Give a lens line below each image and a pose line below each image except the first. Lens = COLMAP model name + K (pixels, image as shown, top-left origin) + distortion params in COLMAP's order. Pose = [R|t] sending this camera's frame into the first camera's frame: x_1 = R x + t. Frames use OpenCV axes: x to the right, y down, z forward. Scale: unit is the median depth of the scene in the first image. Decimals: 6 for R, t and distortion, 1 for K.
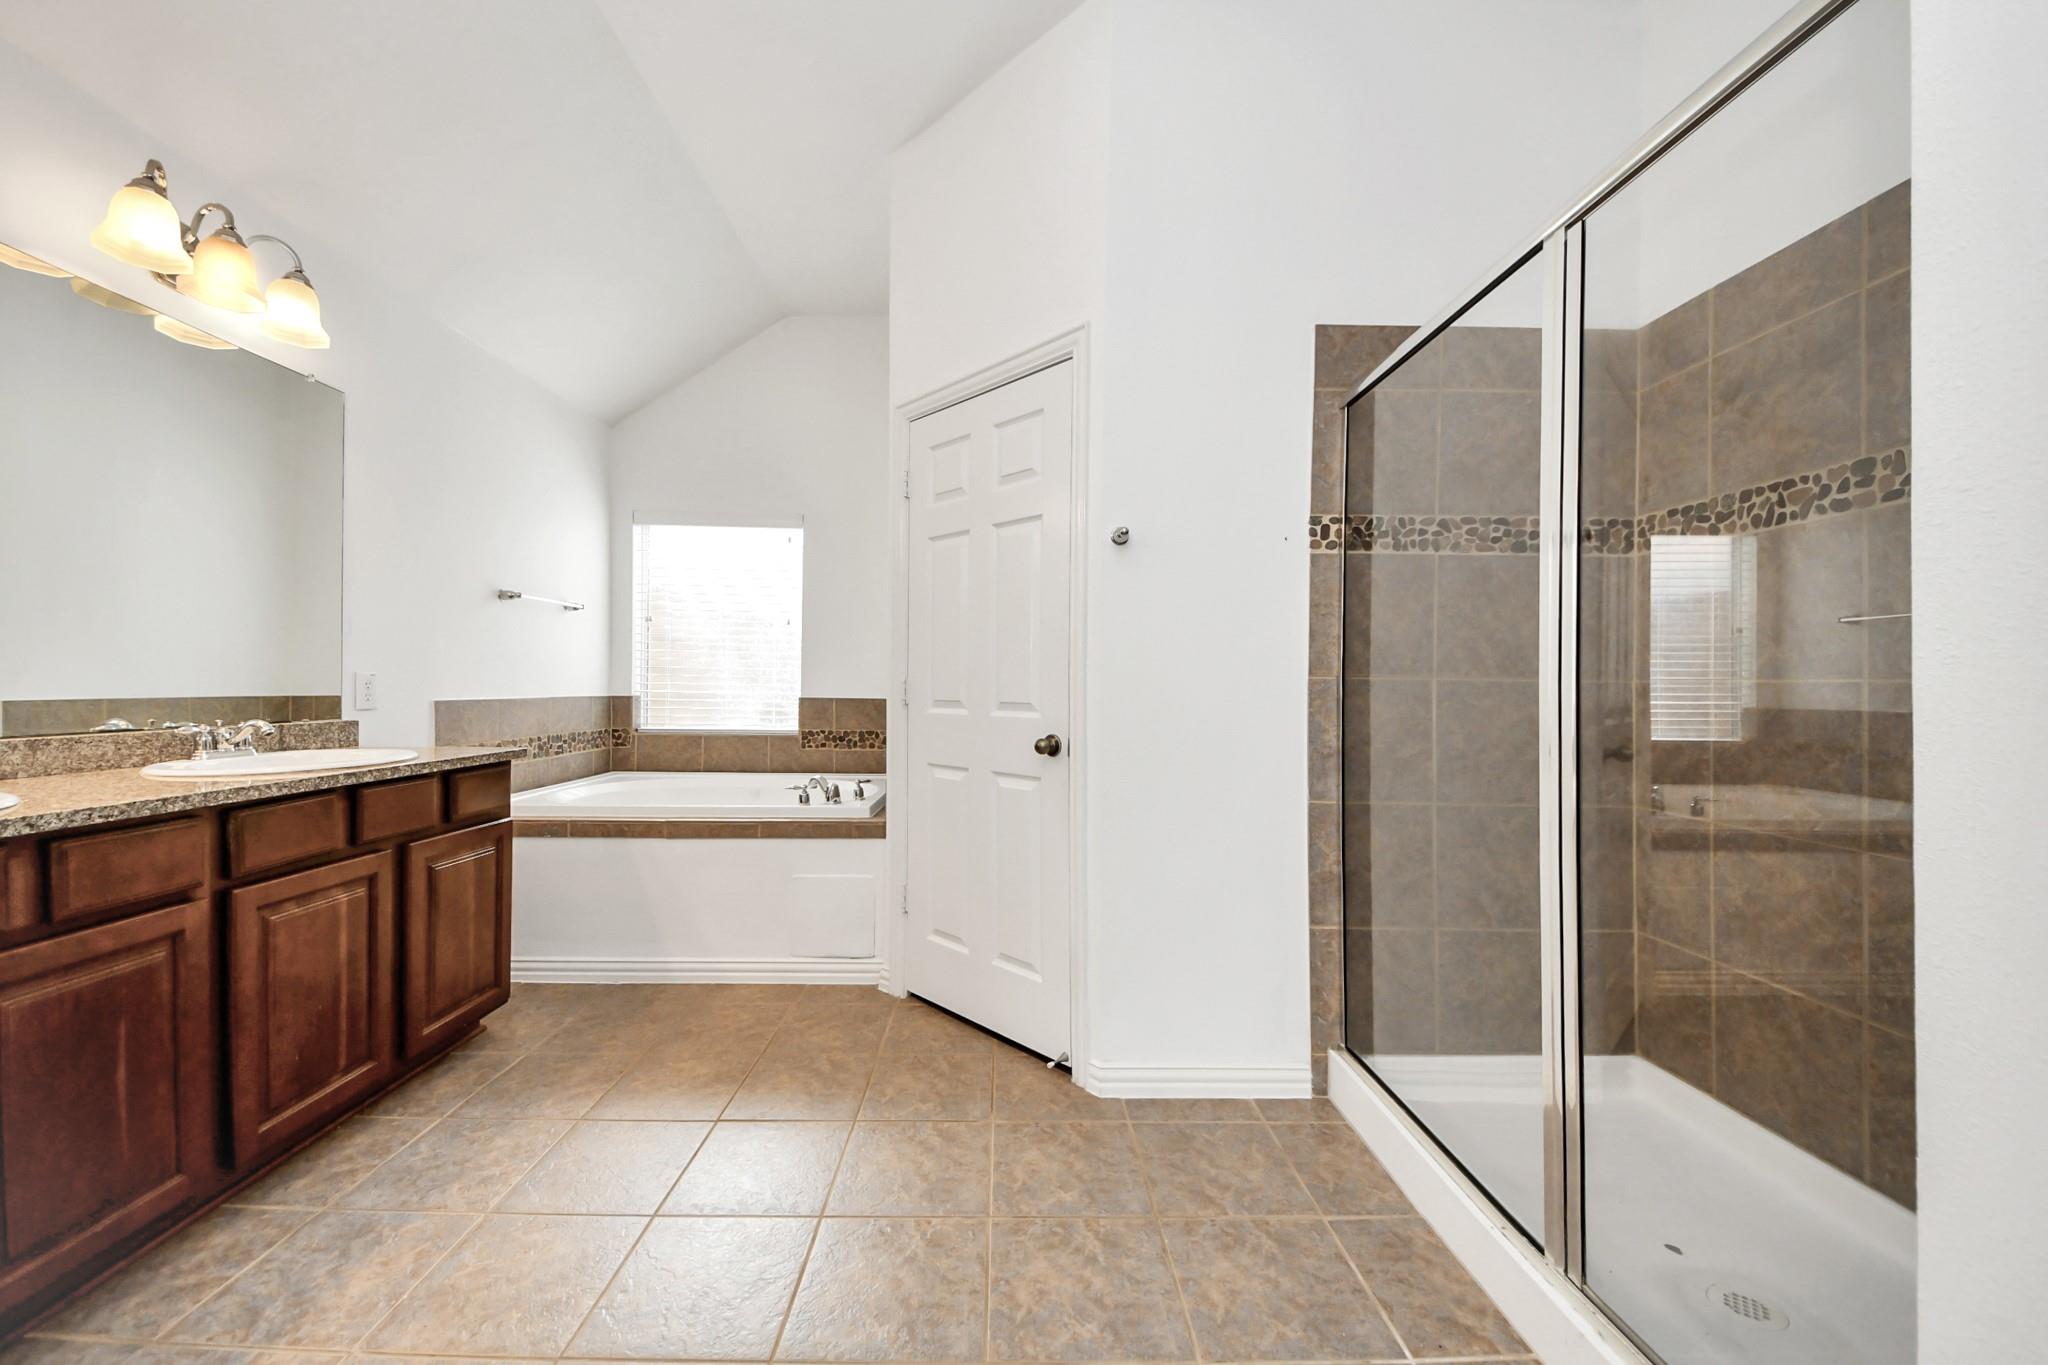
lens RADIAL K [[739.4, 0, 1040.8], [0, 739.4, 683.8], [0, 0, 1]] dist [-0.000080, -0.004675]
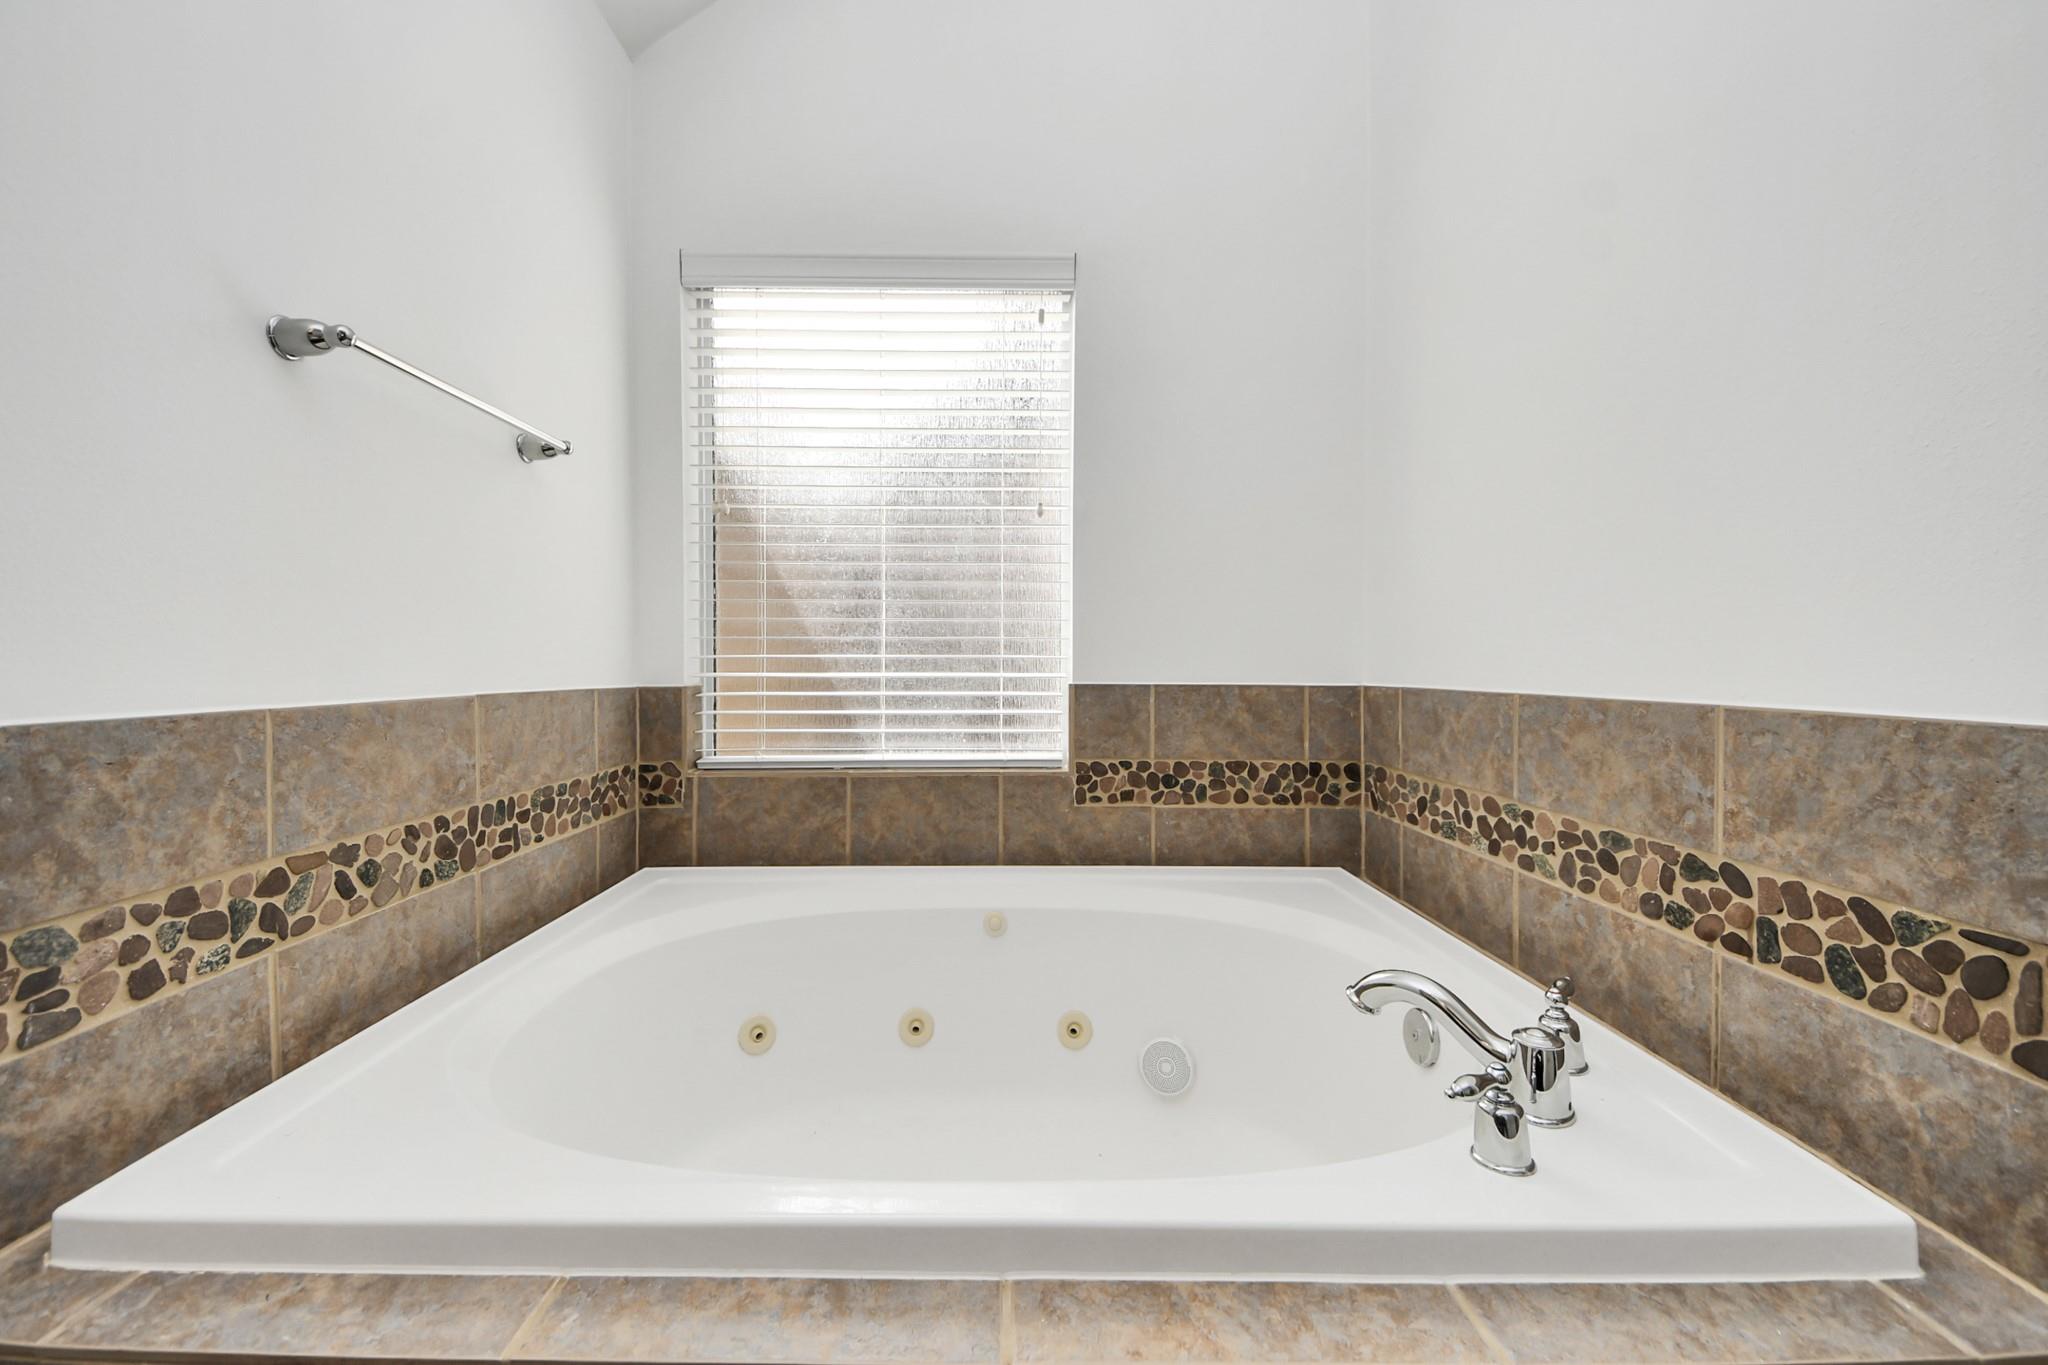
lens RADIAL K [[739.4, 0, 1007.6], [0, 739.4, 656.2], [0, 0, 1]] dist [-0.000080, -0.004675]
pose [[0.999677, -0.013153, -0.021723, -0.492133], [0.013013, 0.999894, -0.006585, 0.006106], [0.021808, 0.006301, 0.999742, 0.795372]]
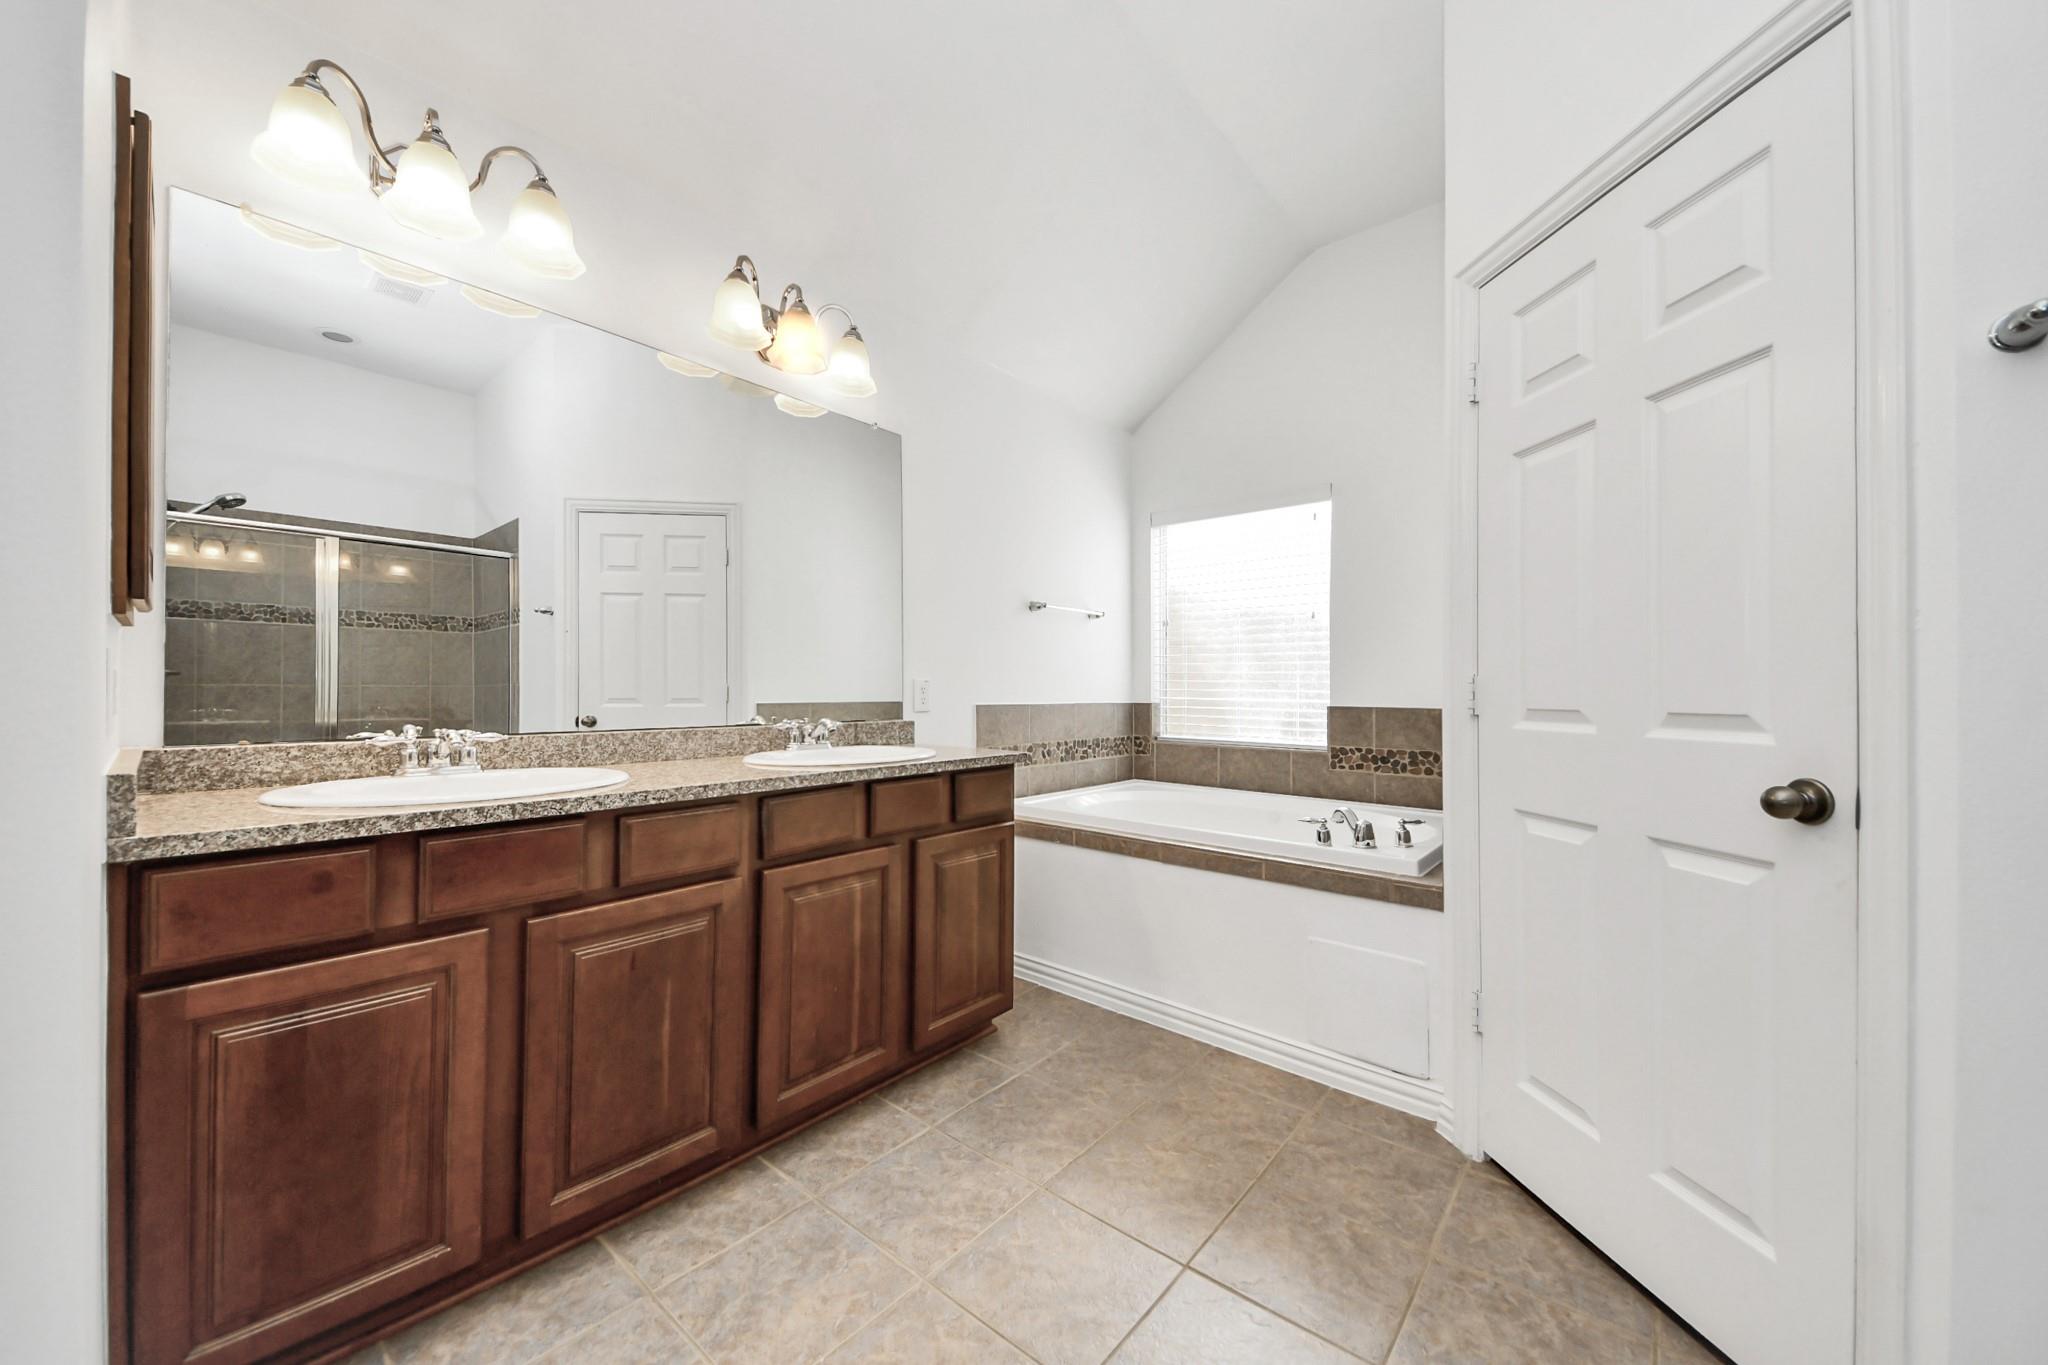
lens RADIAL K [[739.4, 0, 1014.3], [0, 739.4, 677.4], [0, 0, 1]] dist [-0.000080, -0.004675]
pose [[0.732068, -0.018012, -0.680993, -0.031963], [0.001721, 0.999696, -0.024592, 0.008955], [0.681229, 0.016831, 0.731877, 0.228360]]
